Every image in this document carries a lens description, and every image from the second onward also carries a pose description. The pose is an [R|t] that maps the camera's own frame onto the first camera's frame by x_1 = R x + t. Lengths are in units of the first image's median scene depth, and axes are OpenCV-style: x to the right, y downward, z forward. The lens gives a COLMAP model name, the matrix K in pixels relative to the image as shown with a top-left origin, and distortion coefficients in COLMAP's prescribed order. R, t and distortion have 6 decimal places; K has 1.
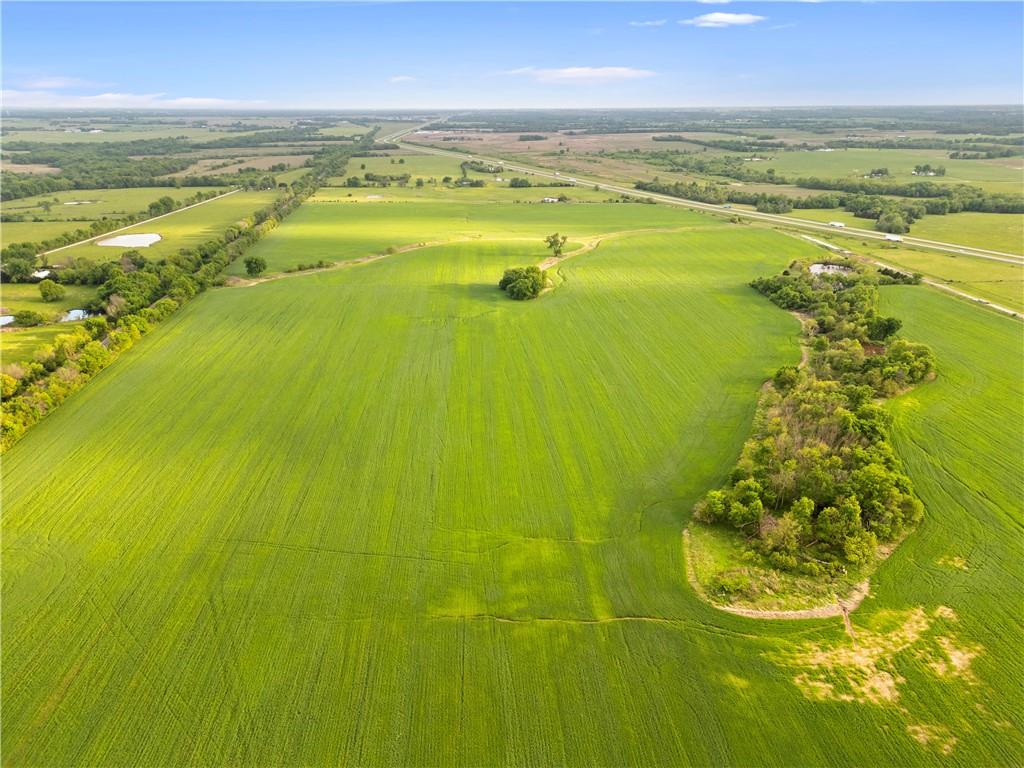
lens RADIAL K [[711.6, 0, 509.1], [0, 711.6, 381.0], [0, 0, 1]] dist [0.077904, -0.073362]
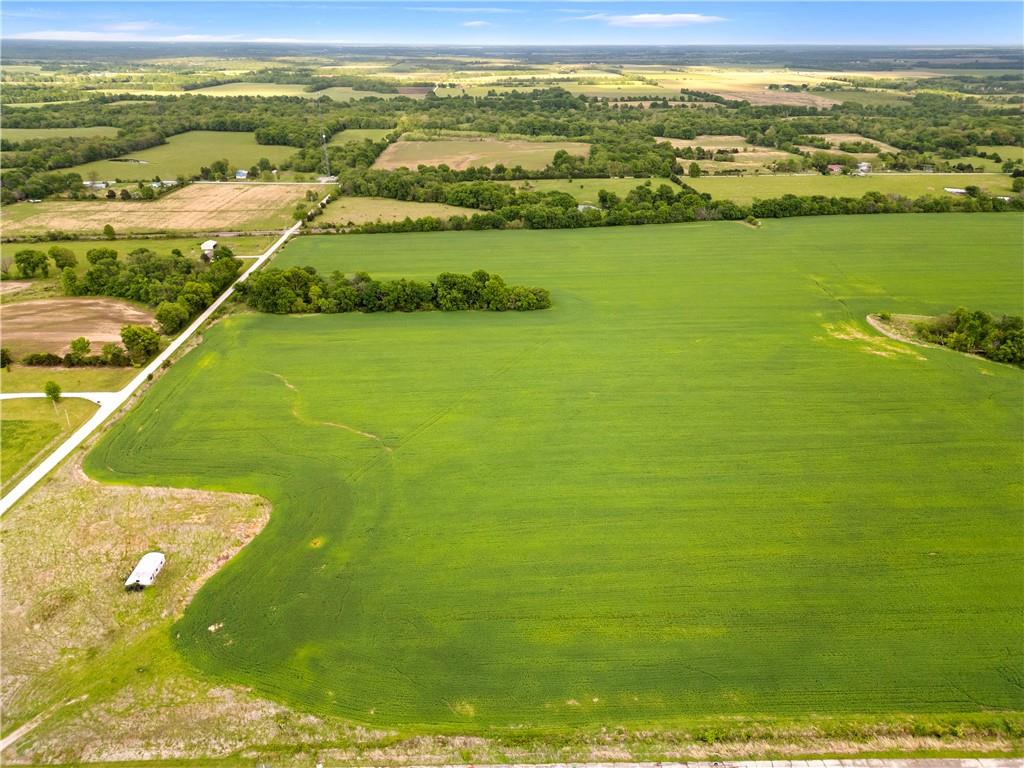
lens RADIAL K [[711.6, 0, 509.1], [0, 711.6, 381.0], [0, 0, 1]] dist [0.077904, -0.073362]
pose [[0.012190, 0.431917, -0.901831, 0.356555], [-0.364784, 0.841662, 0.398169, 0.001904], [0.931012, 0.324120, 0.167816, -0.044150]]
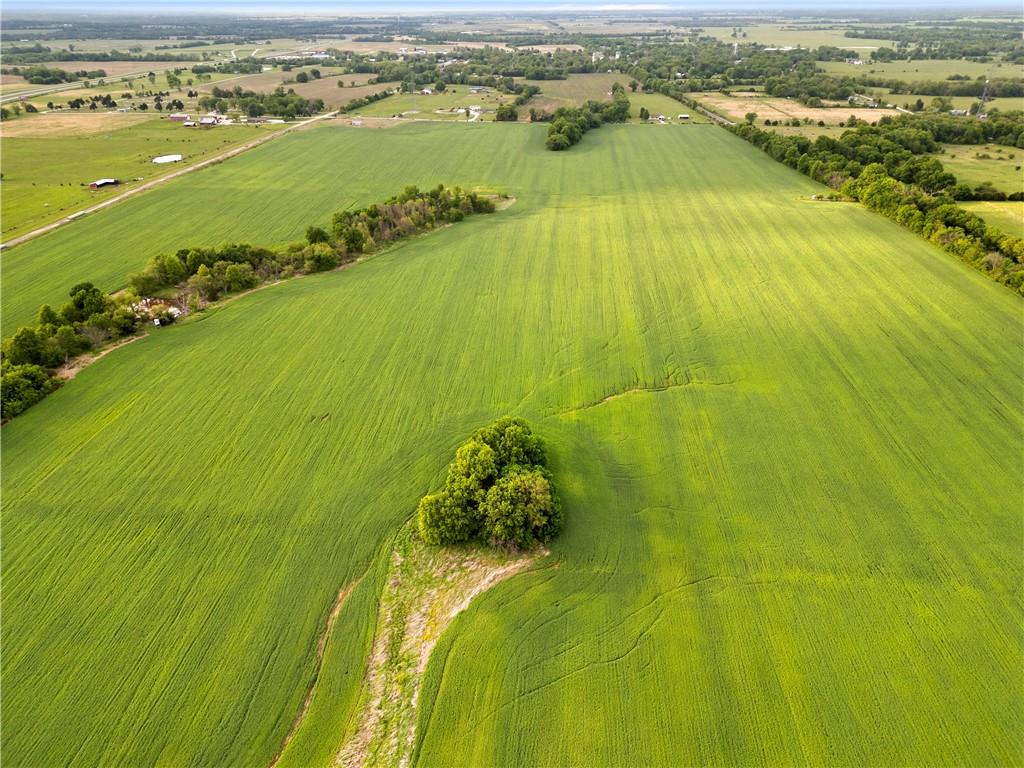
lens RADIAL K [[711.4, 0, 508.0], [0, 711.4, 382.2], [0, 0, 1]] dist [0.063071, -0.043178]
pose [[-0.990514, -0.057218, 0.124933, -0.011822], [0.056329, 0.660209, 0.748967, -0.195283], [-0.125336, 0.748900, -0.650723, 0.514273]]
